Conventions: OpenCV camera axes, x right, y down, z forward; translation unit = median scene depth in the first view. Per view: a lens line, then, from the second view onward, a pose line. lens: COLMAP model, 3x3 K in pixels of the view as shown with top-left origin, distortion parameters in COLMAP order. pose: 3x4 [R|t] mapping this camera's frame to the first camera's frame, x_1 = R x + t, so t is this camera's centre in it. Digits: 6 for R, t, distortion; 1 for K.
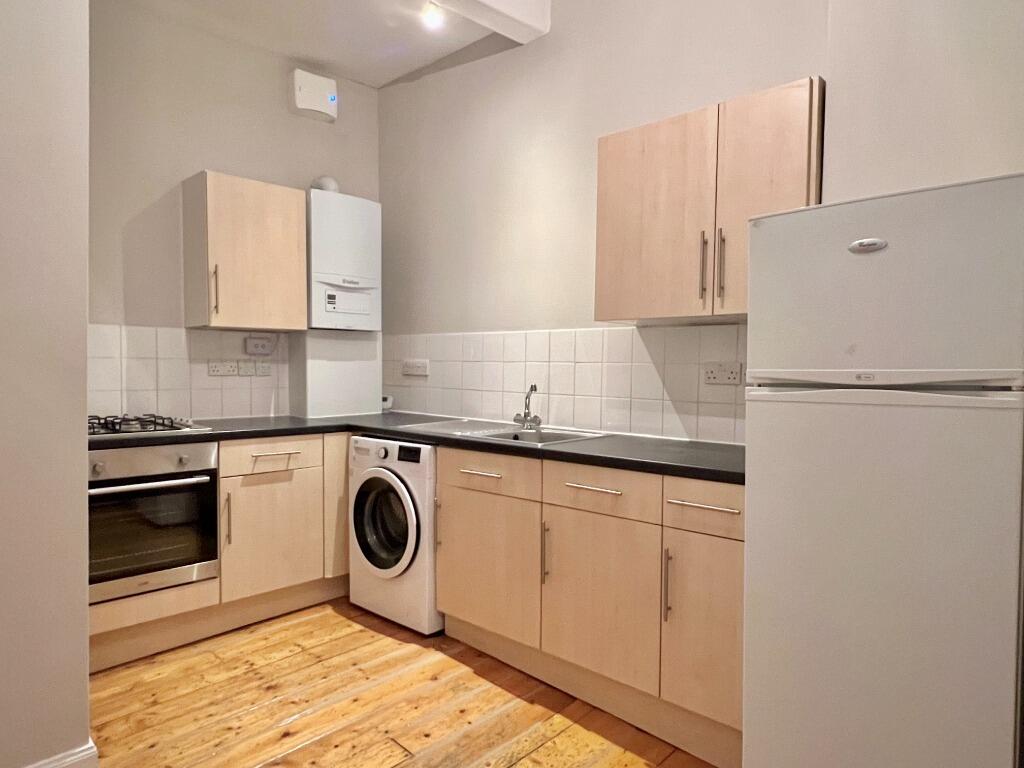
lens RADIAL K [[659.9, 0, 509.6], [0, 659.9, 391.7], [0, 0, 1]] dist [-0.010673, -0.000818]
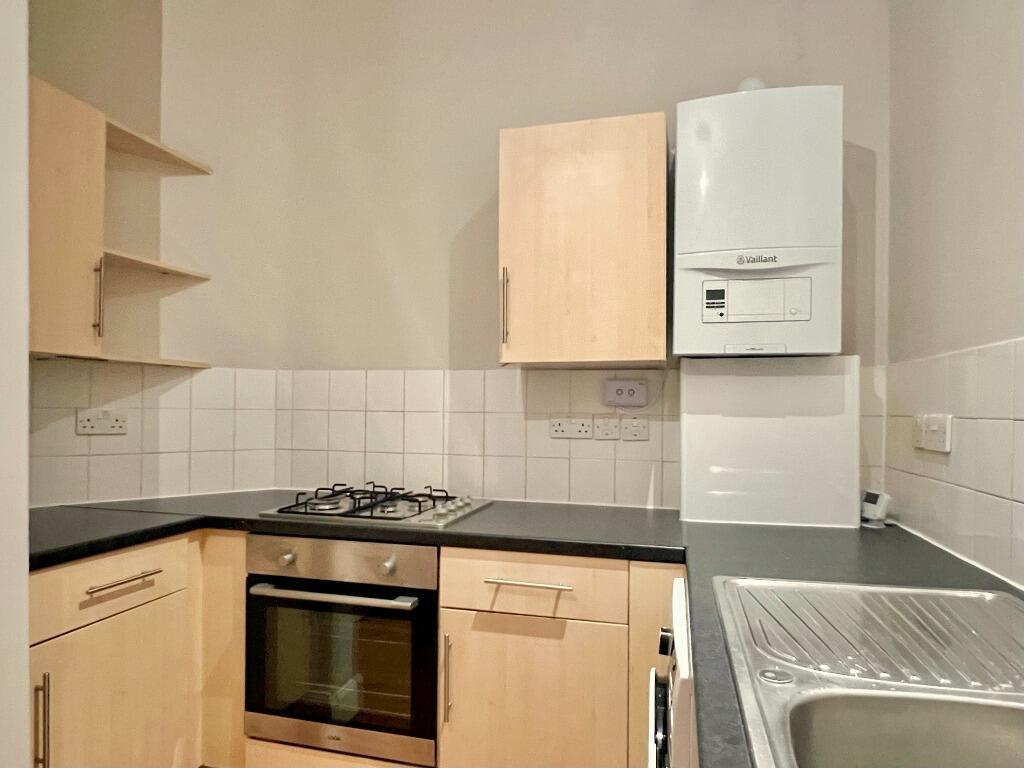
lens RADIAL K [[659.9, 0, 502.2], [0, 659.9, 404.5], [0, 0, 1]] dist [-0.010673, -0.000818]
pose [[0.472566, -0.010480, -0.881233, 0.108584], [-0.039251, 0.998687, -0.032925, -0.032646], [0.880421, 0.050148, 0.471534, 0.607022]]
